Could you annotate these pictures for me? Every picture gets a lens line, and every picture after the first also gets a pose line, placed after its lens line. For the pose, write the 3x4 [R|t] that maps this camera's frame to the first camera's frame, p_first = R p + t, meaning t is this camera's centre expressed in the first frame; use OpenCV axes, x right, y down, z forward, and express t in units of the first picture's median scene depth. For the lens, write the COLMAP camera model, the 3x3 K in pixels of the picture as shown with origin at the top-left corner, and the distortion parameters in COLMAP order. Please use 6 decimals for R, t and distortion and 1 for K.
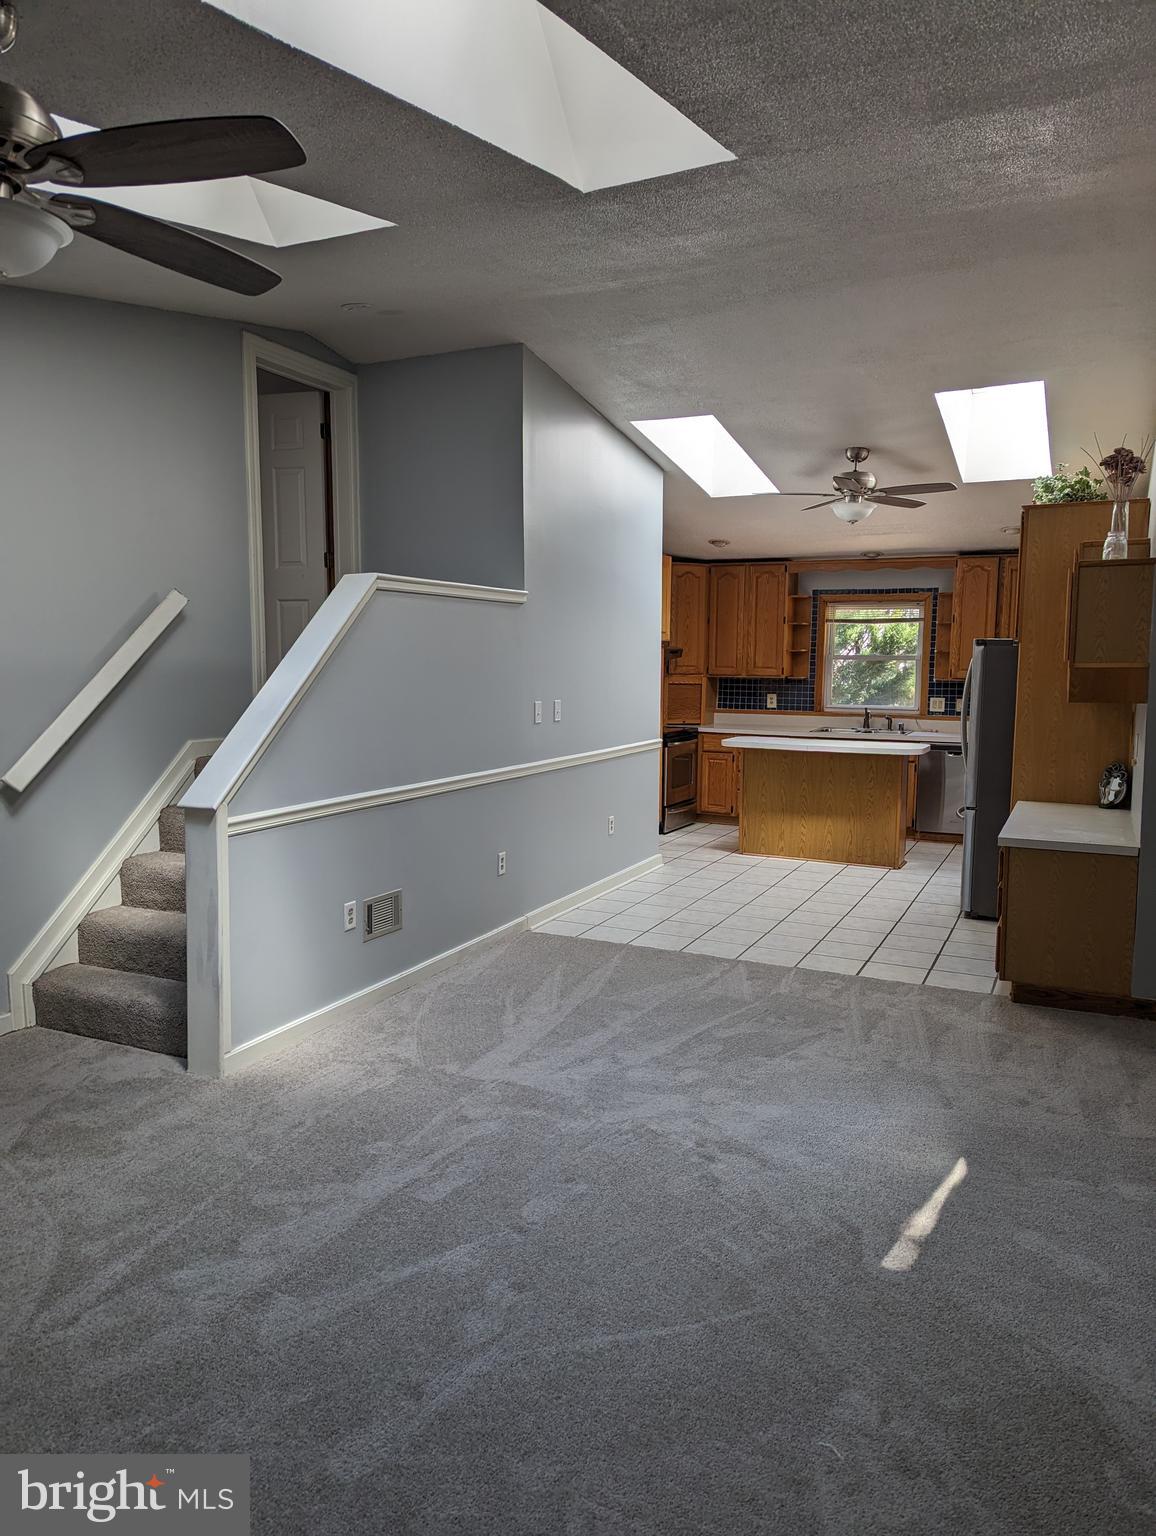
lens RADIAL K [[1080.8, 0, 568.5], [0, 1080.8, 760.6], [0, 0, 1]] dist [0.051810, -0.029378]
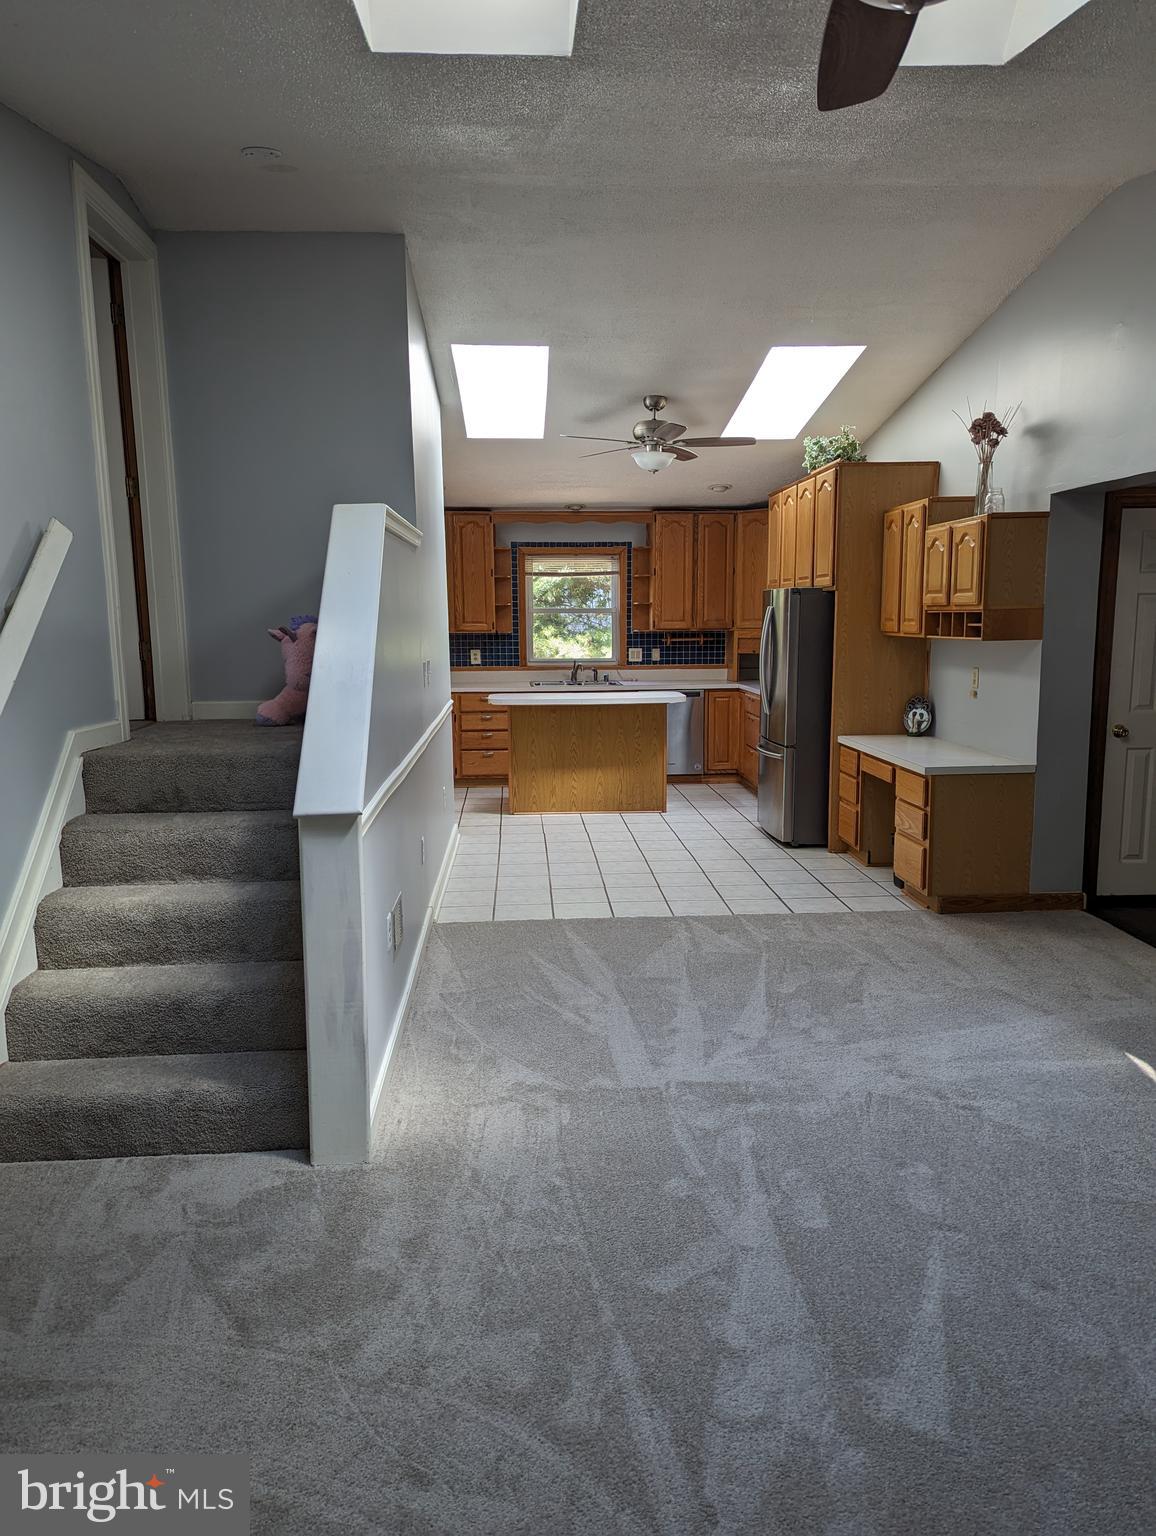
lens RADIAL K [[1080.8, 0, 578.2], [0, 1080.8, 775.1], [0, 0, 1]] dist [0.051810, -0.029378]
pose [[0.872143, -0.088894, 0.481108, -0.414067], [0.064716, 0.995675, 0.066655, -0.016335], [-0.484953, -0.026997, 0.874124, 0.205356]]
